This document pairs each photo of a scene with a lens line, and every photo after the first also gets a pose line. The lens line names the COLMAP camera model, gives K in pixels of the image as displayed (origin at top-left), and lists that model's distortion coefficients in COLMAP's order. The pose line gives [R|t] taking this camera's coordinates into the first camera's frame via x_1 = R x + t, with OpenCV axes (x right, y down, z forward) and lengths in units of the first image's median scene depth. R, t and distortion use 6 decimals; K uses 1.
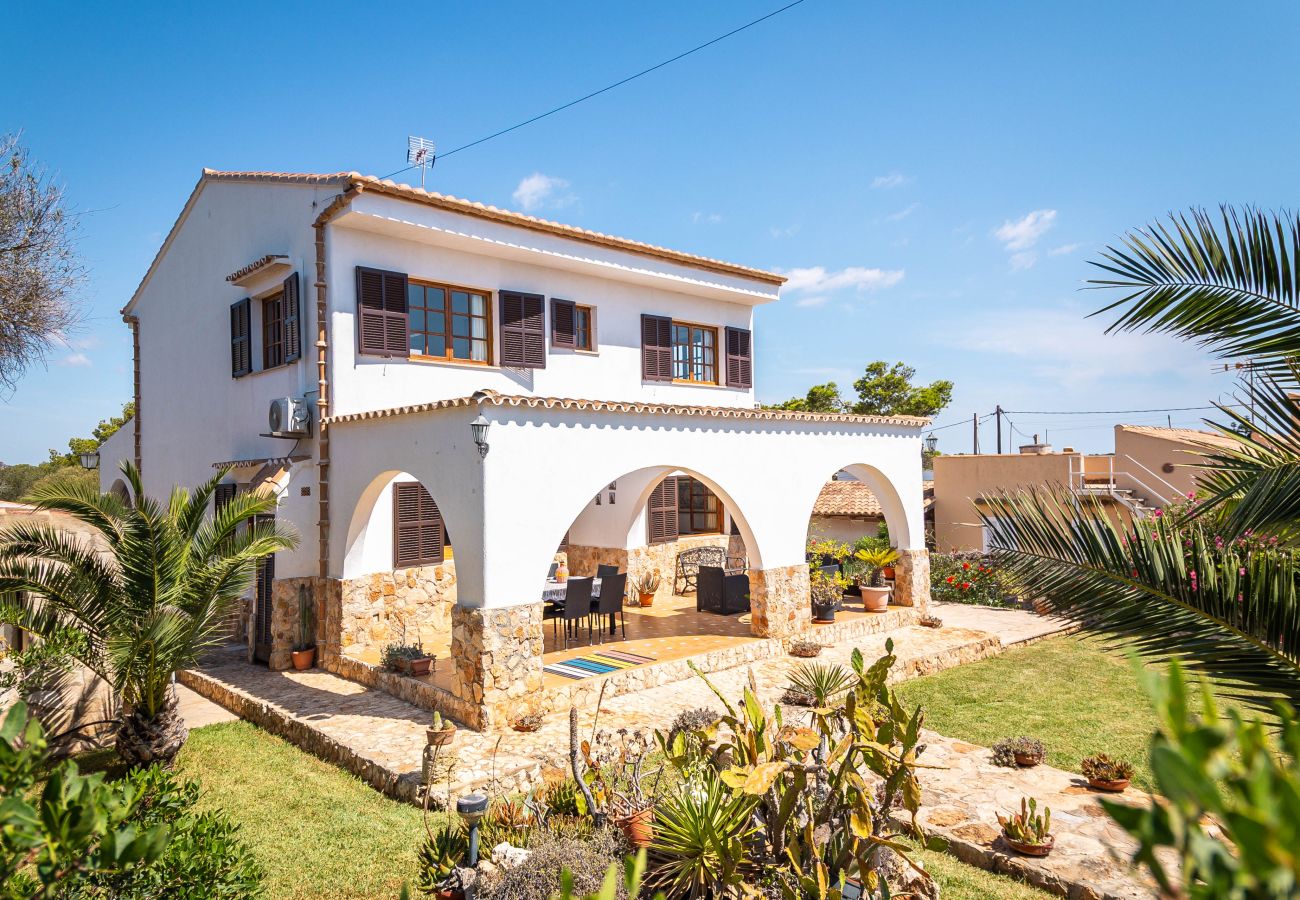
lens RADIAL K [[801.3, 0, 649.9], [0, 801.3, 470.9], [0, 0, 1]] dist [0.084857, -0.052336]
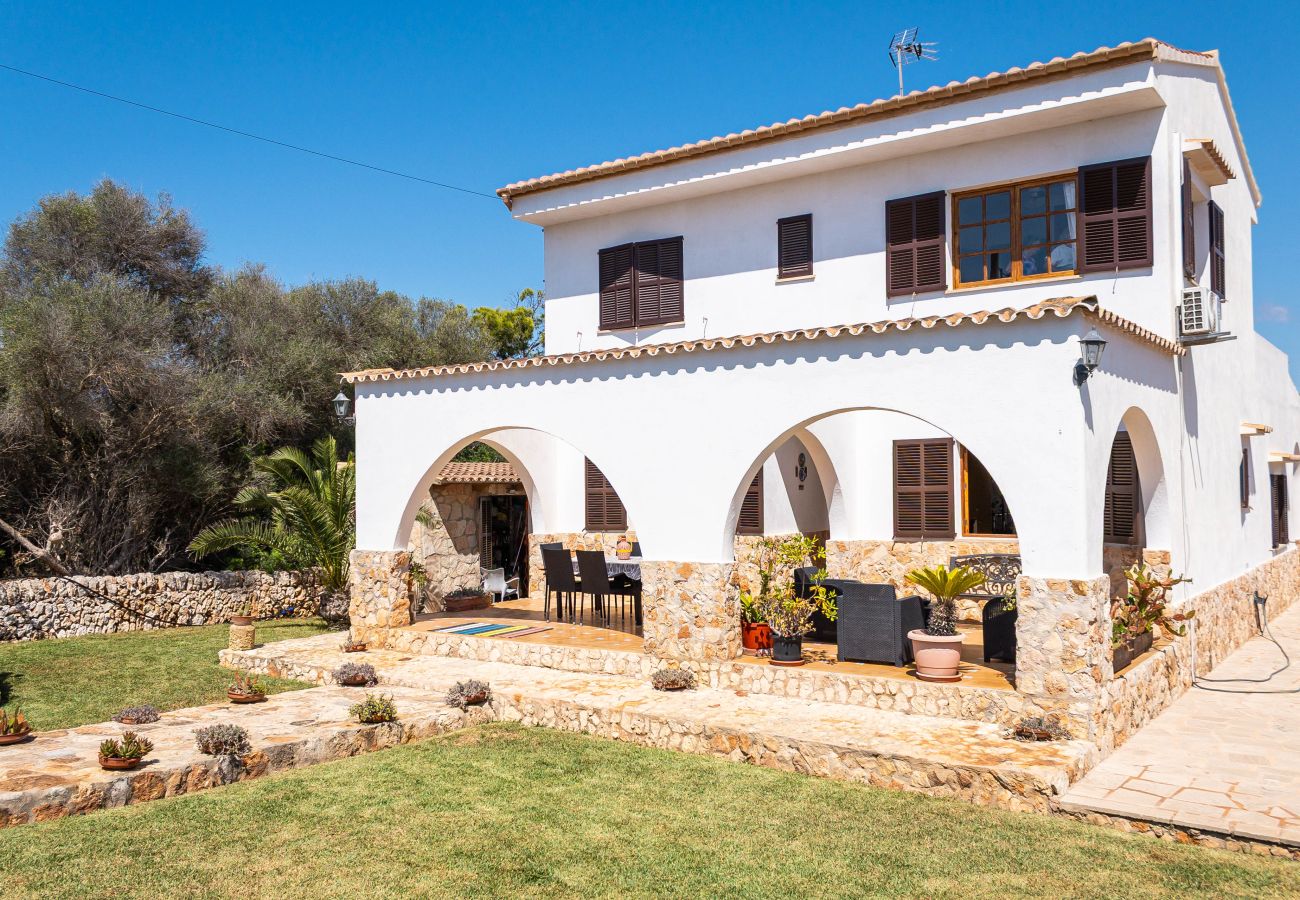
lens RADIAL K [[1126.6, 0, 651.9], [0, 1126.6, 456.3], [0, 0, 1]] dist [0.046067, -0.048077]
pose [[0.219237, -0.005443, -0.975657, 0.924549], [0.013286, 0.999908, -0.002593, 0.022528], [0.975581, -0.012394, 0.219289, 0.619627]]
